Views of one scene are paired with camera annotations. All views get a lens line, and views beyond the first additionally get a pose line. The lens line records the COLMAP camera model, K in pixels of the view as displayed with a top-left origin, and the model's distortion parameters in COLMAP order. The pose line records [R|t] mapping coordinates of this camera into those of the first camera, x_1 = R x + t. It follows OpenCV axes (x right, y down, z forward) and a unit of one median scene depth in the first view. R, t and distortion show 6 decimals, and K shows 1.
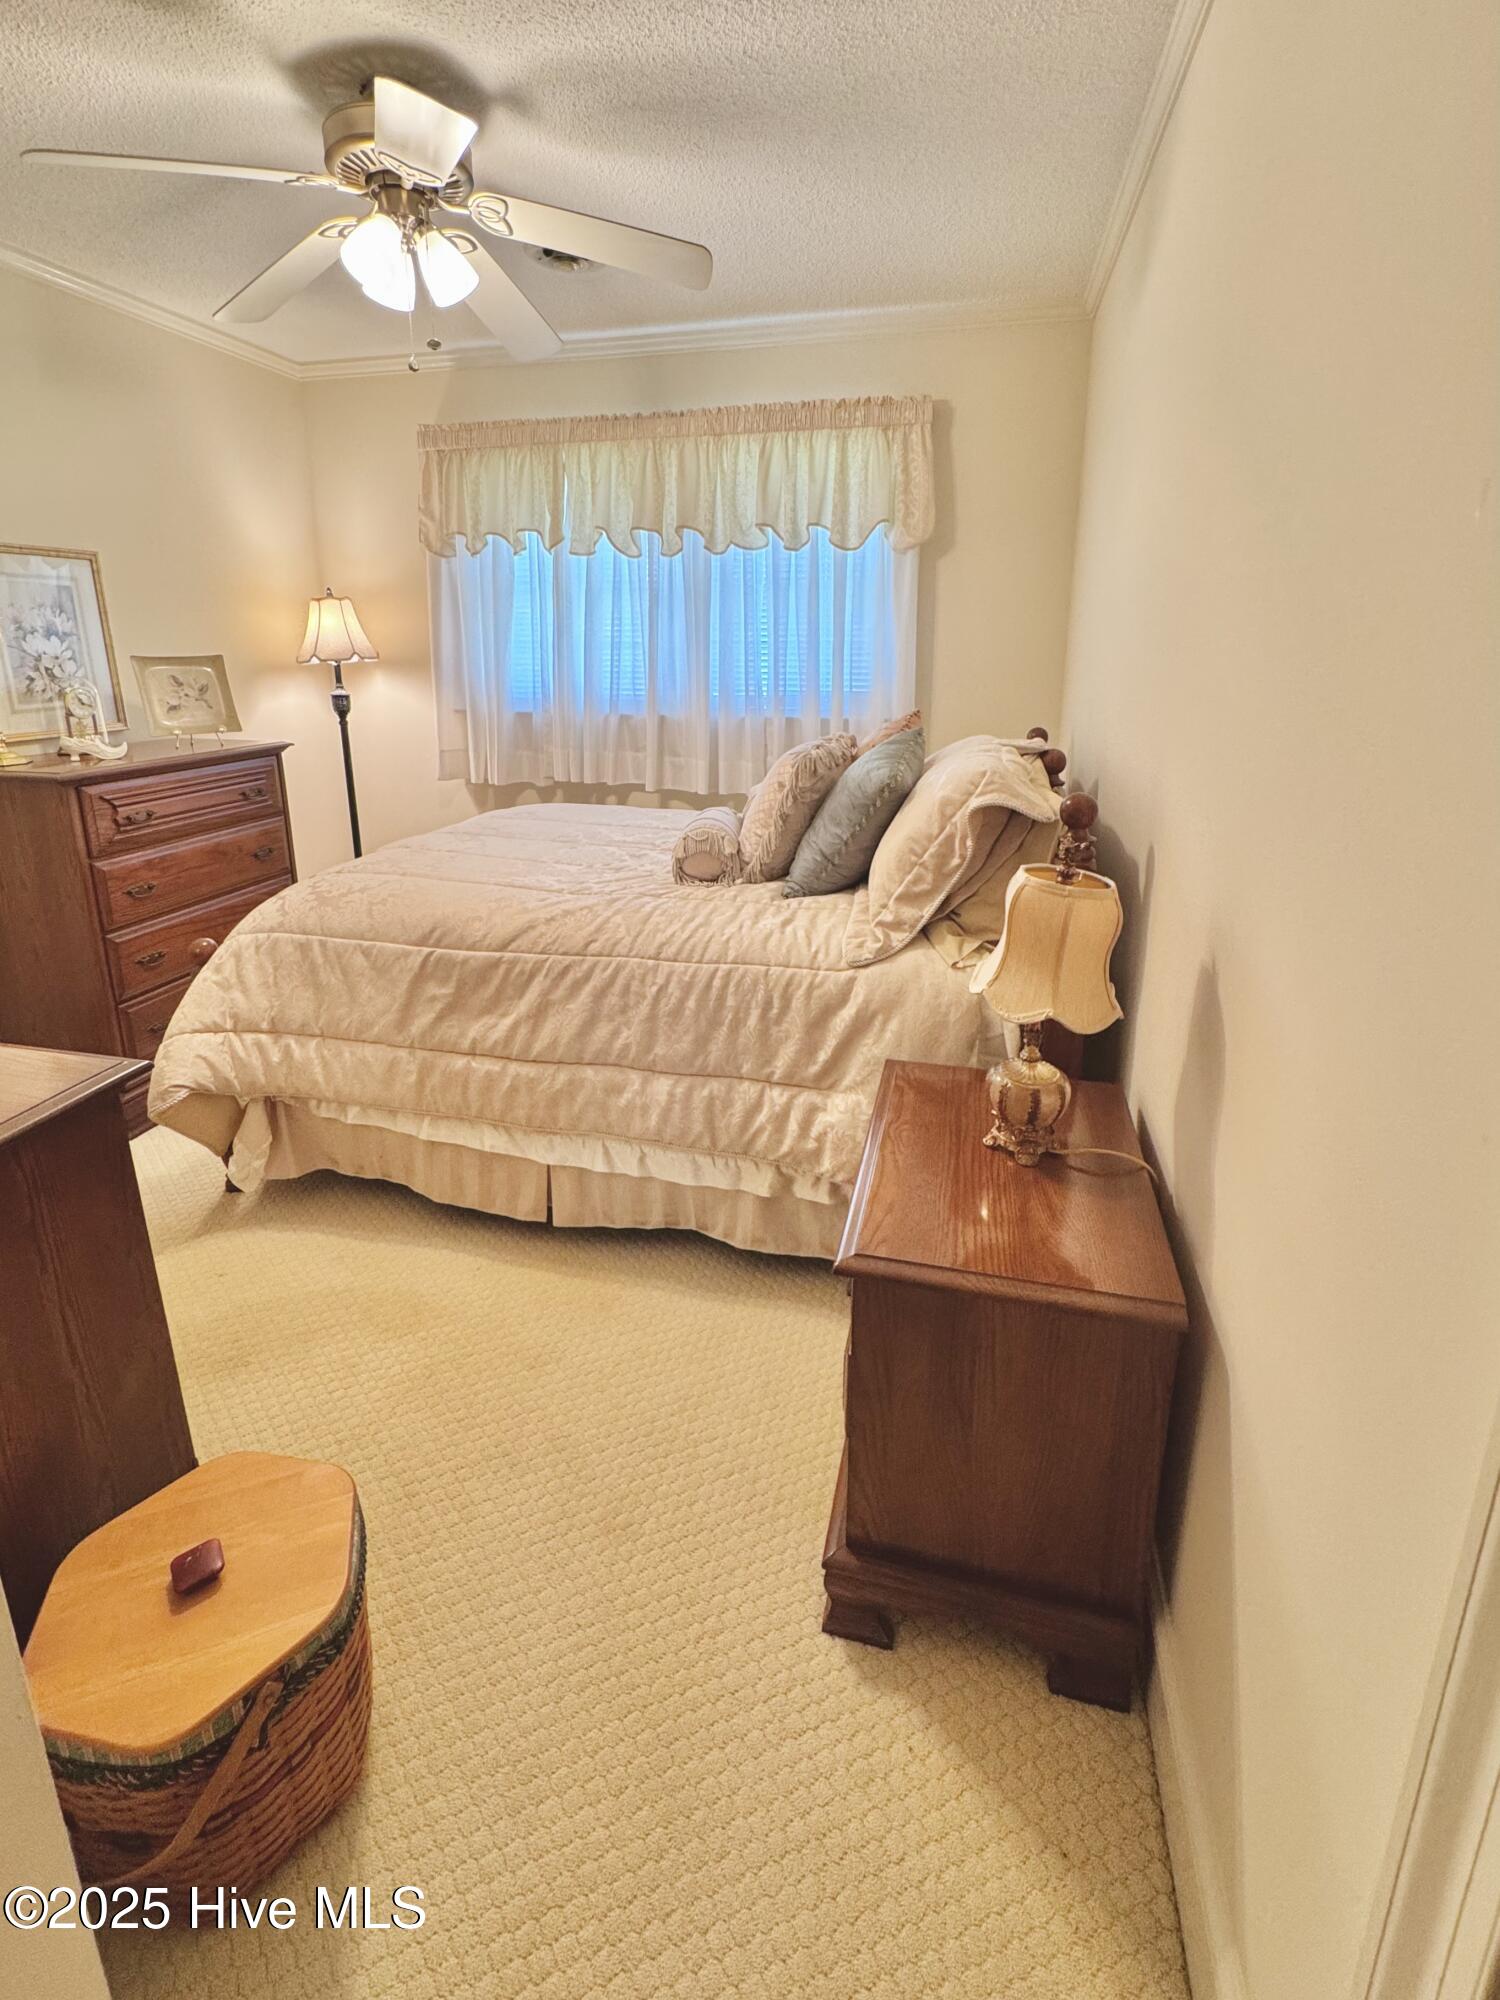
lens RADIAL K [[867.6, 0, 750.0], [0, 867.6, 1000.0], [0, 0, 1]] dist [-0.000281, 0.000122]
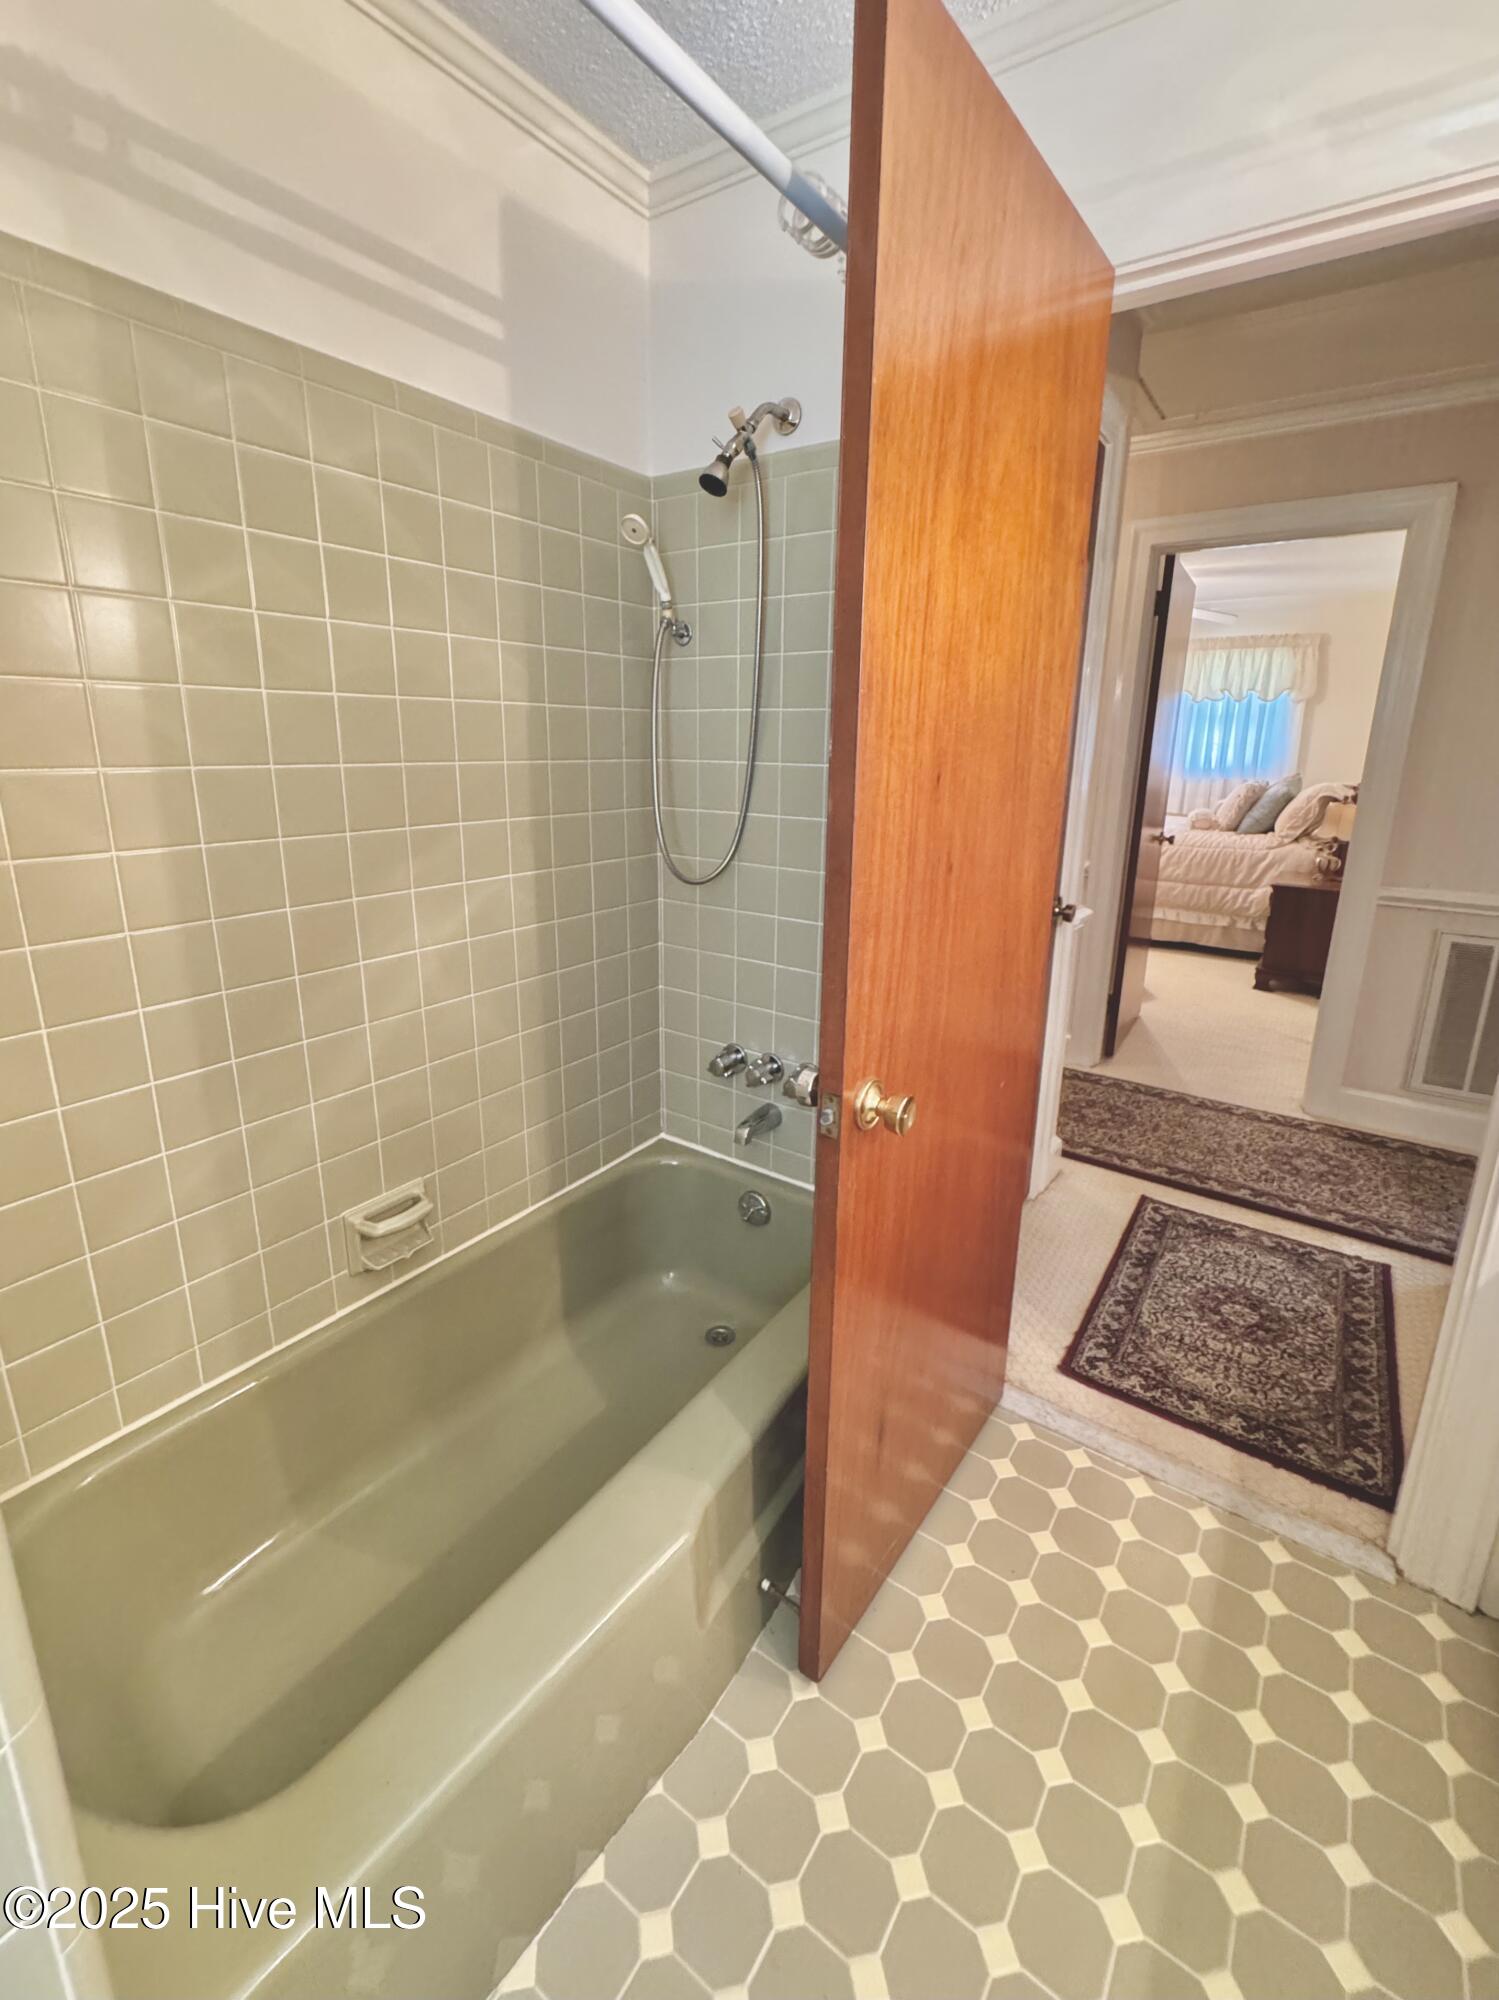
lens RADIAL K [[867.6, 0, 749.5], [0, 867.6, 1000.0], [0, 0, 1]] dist [-0.000281, 0.000122]
pose [[0.936269, 0.114536, -0.332088, -0.483577], [-0.143506, 0.987579, -0.063980, 0.884389], [0.320635, 0.107559, 0.941076, -2.247148]]
